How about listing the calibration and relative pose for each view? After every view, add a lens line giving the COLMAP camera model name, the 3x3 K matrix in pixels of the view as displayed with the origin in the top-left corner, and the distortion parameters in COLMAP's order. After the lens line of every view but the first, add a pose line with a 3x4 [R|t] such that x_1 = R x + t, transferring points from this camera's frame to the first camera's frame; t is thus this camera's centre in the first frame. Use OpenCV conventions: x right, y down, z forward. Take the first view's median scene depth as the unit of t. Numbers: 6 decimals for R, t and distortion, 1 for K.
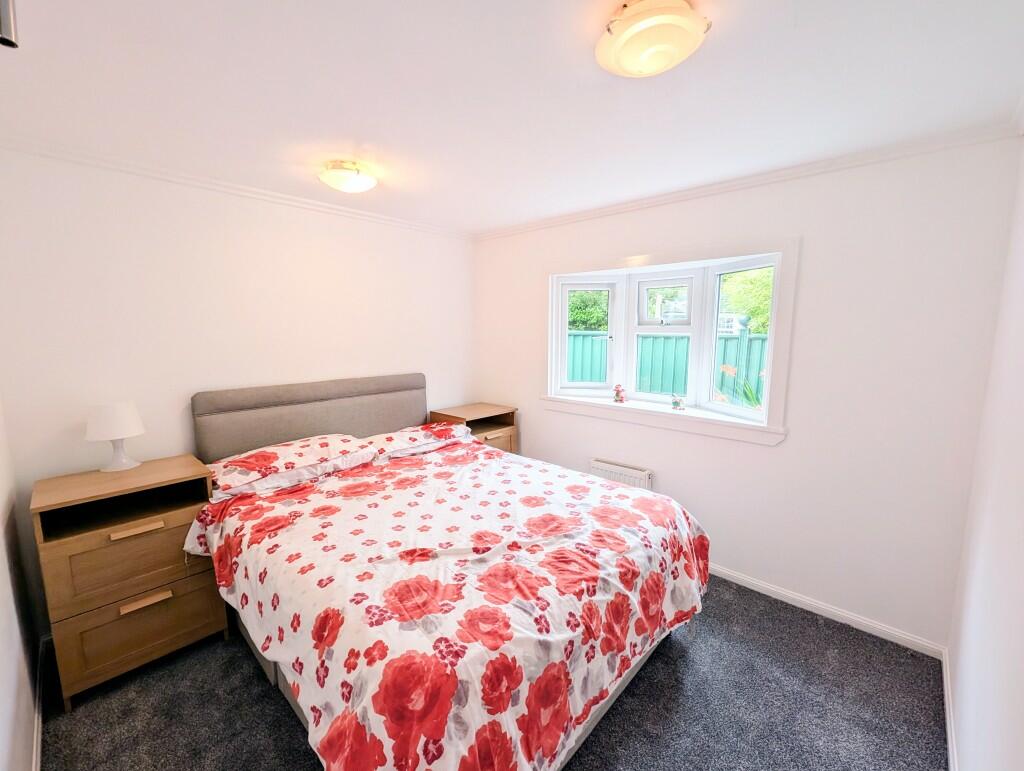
lens RADIAL K [[426.5, 0, 514.8], [0, 426.5, 386.1], [0, 0, 1]] dist [0.002794, -0.001007]
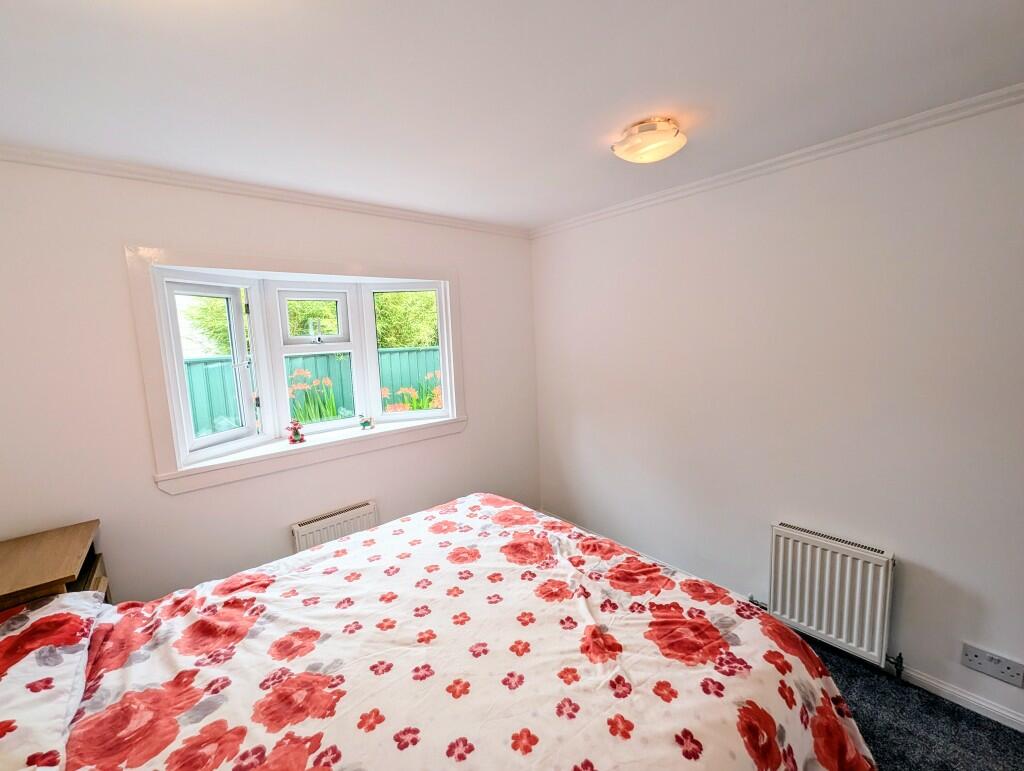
lens RADIAL K [[426.5, 0, 513.6], [0, 426.5, 382.1], [0, 0, 1]] dist [0.002794, -0.001007]
pose [[0.113044, -0.117392, 0.986631, -0.673347], [0.177980, 0.979327, 0.096131, -0.108000], [-0.977519, 0.164734, 0.131601, 0.711173]]
